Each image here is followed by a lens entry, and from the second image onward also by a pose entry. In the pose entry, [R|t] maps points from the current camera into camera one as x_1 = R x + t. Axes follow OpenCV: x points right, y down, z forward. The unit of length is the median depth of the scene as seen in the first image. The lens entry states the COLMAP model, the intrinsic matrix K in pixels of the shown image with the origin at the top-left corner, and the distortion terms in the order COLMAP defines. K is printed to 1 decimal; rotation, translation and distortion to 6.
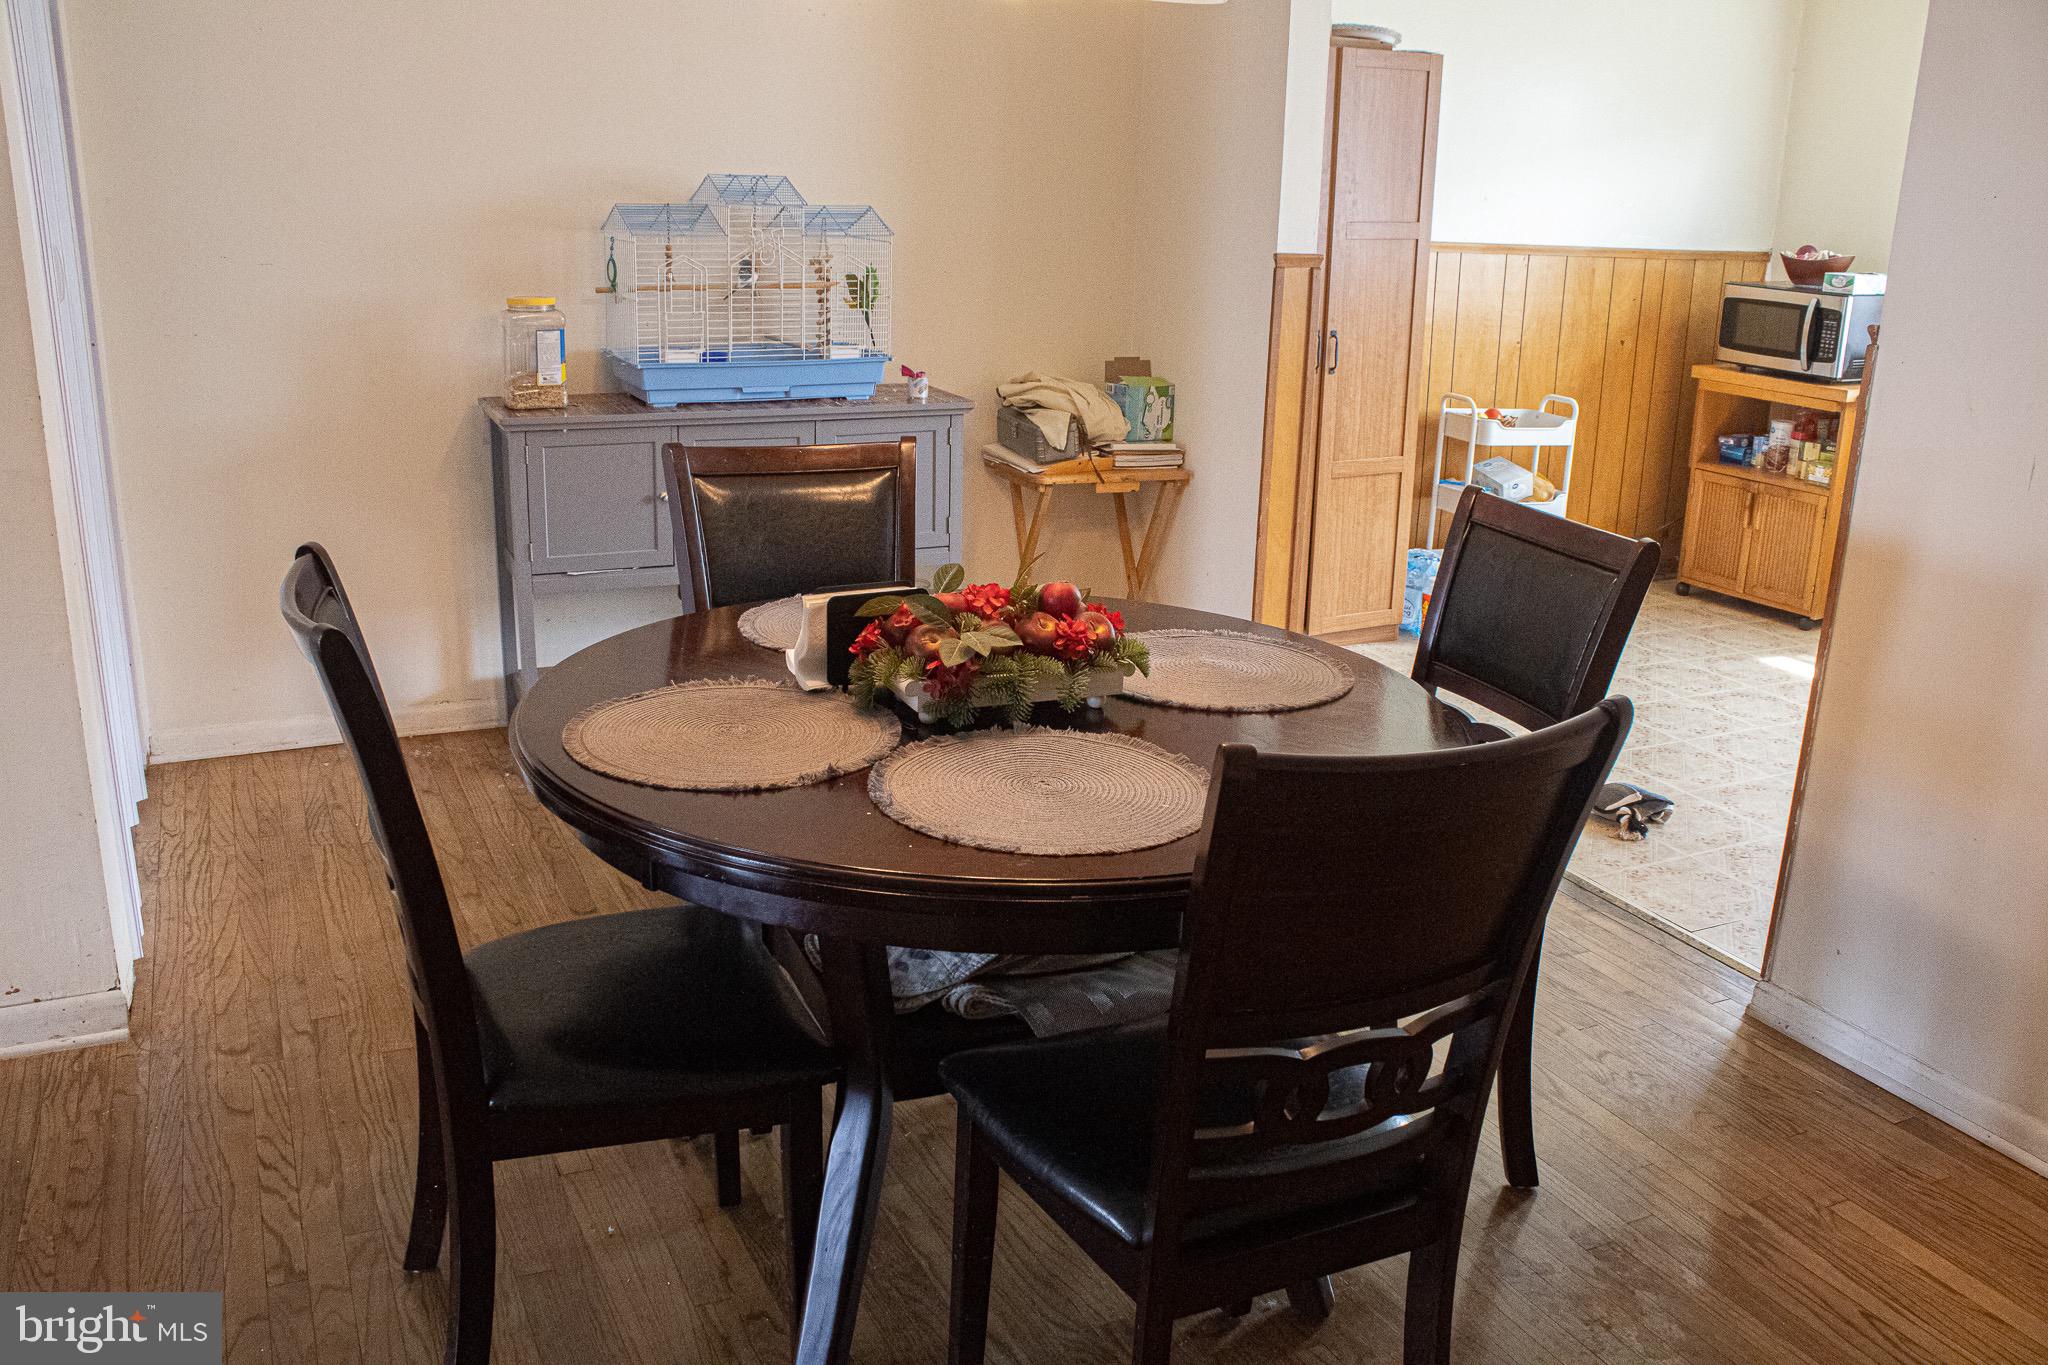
lens RADIAL K [[1706.3, 0, 1013.6], [0, 1706.3, 684.5], [0, 0, 1]] dist [-0.166309, 0.136898]
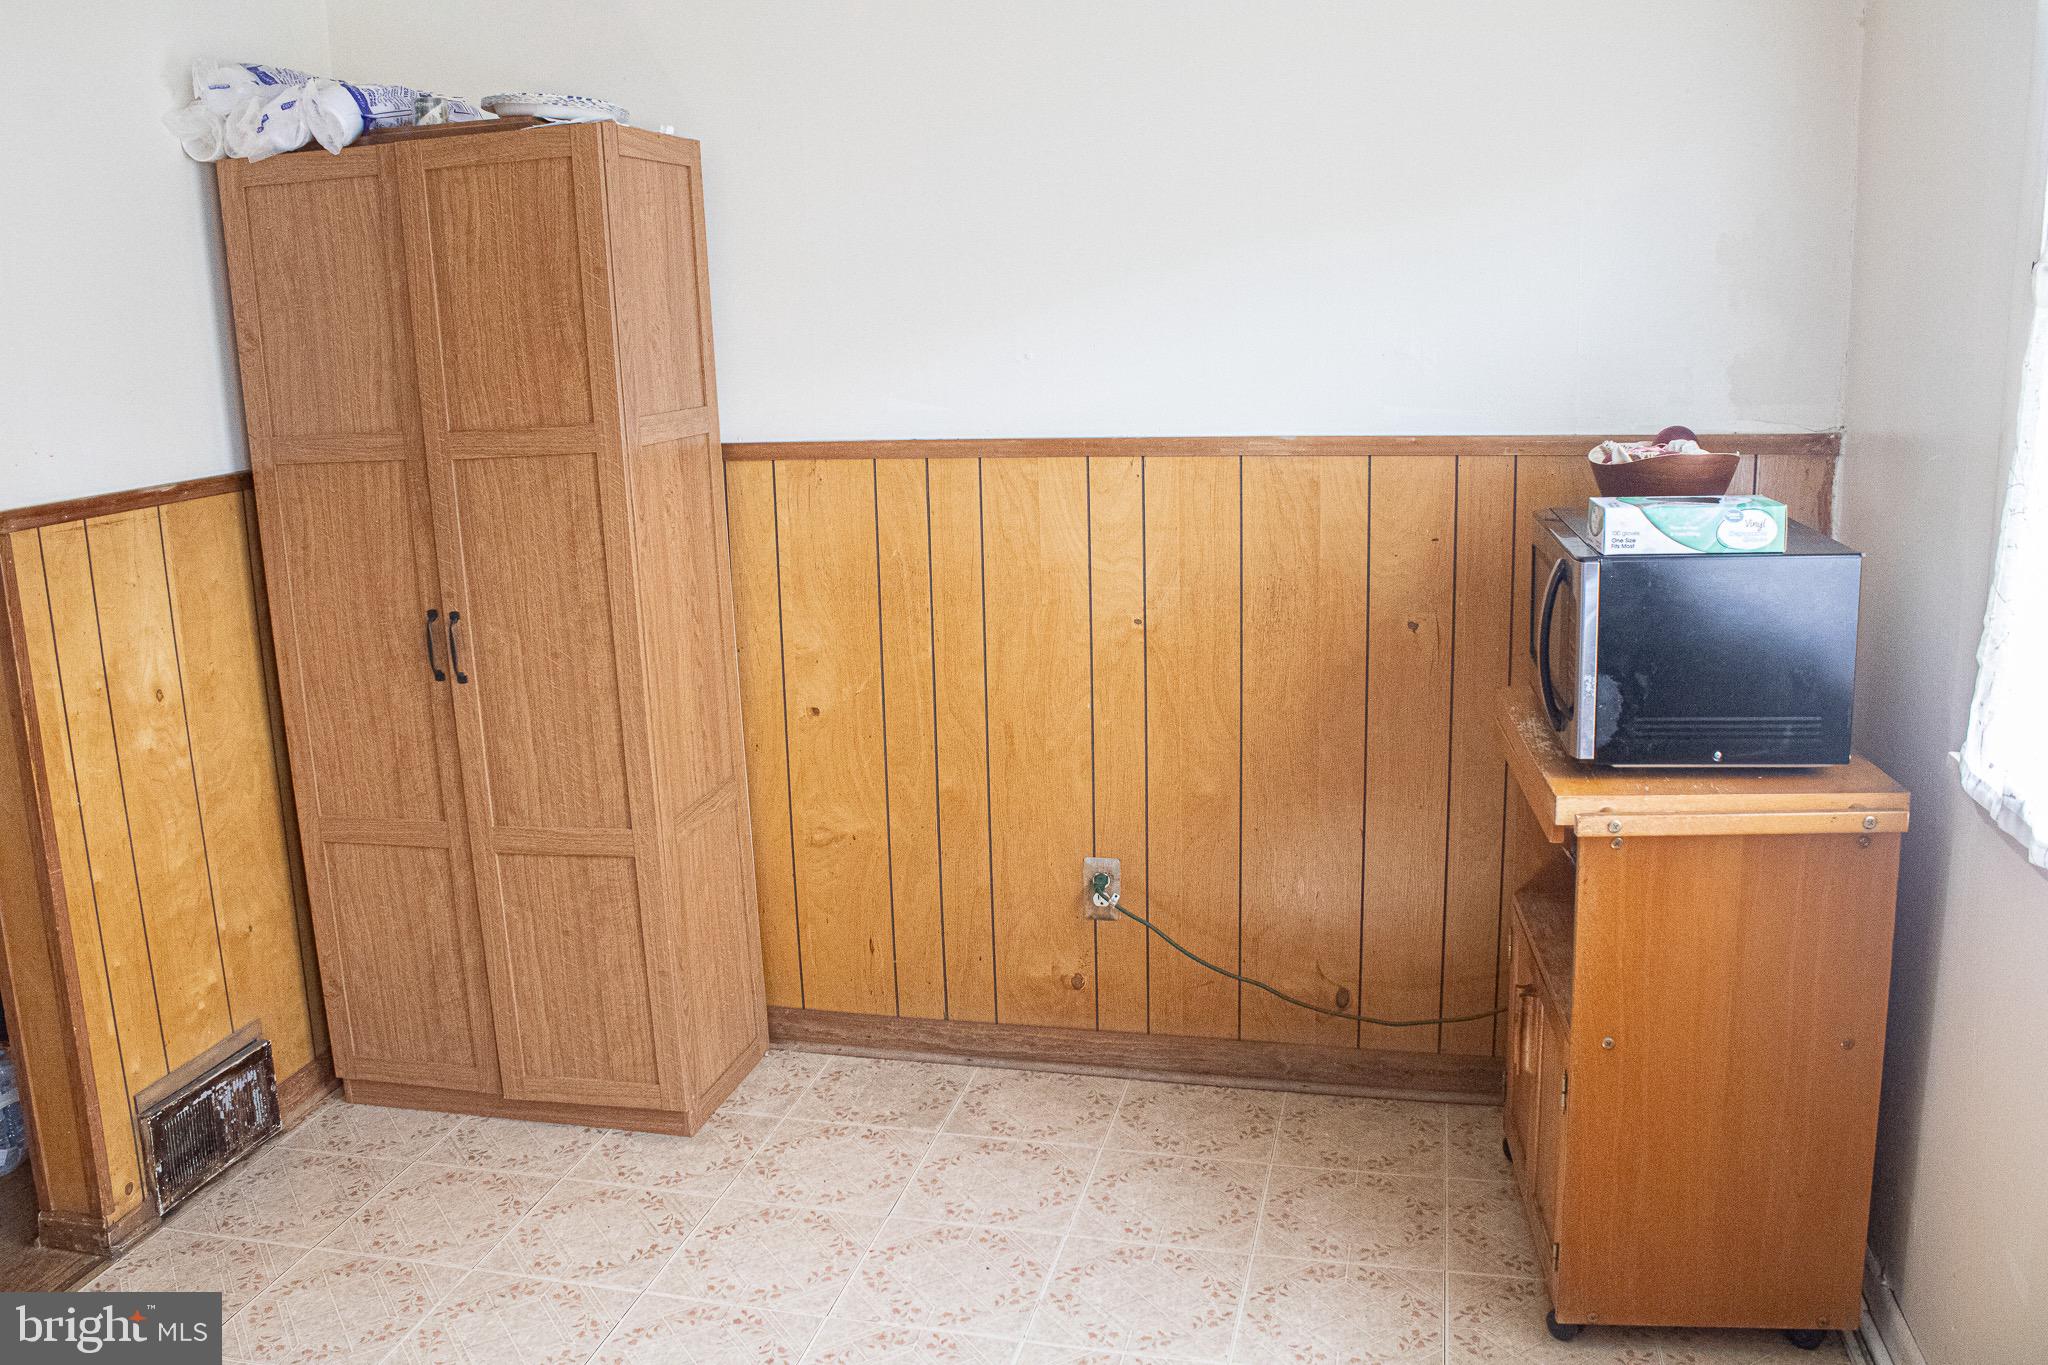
lens RADIAL K [[1706.3, 0, 1012.2], [0, 1706.3, 676.8], [0, 0, 1]] dist [-0.166309, 0.136898]
pose [[0.780582, 0.082234, -0.619620, 0.625584], [-0.132086, 0.990623, -0.034925, -0.168849], [0.610938, 0.109105, 0.784124, 0.576451]]
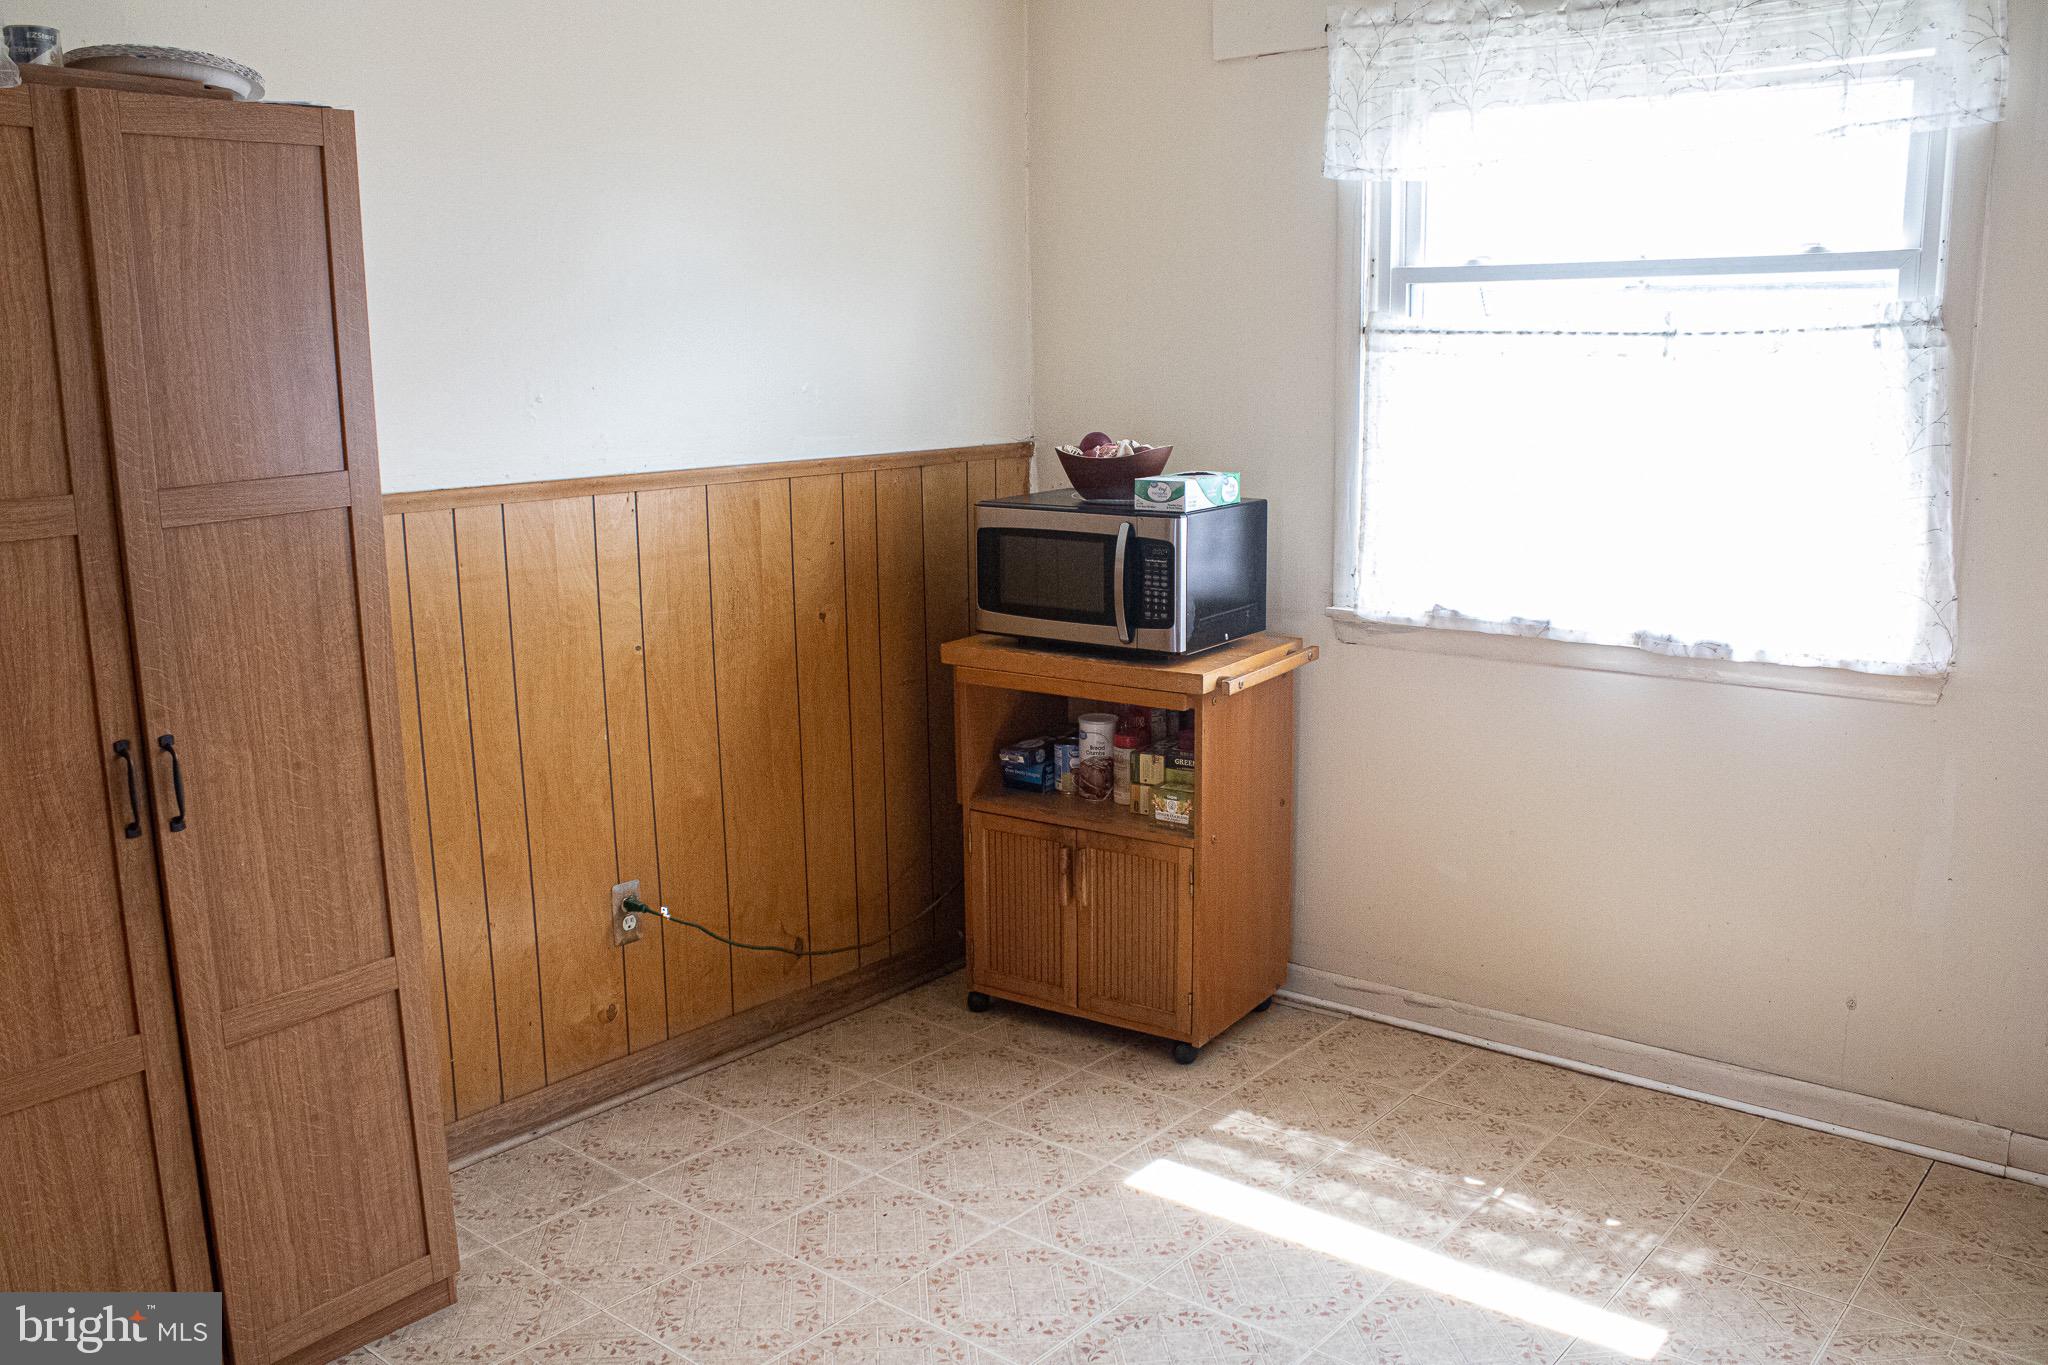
lens RADIAL K [[1706.3, 0, 1027.1], [0, 1706.3, 681.6], [0, 0, 1]] dist [-0.166309, 0.136898]
pose [[0.901298, -0.117551, 0.416946, 0.188660], [0.159569, 0.984893, -0.067259, -0.139545], [-0.402741, 0.127152, 0.906439, 0.454346]]
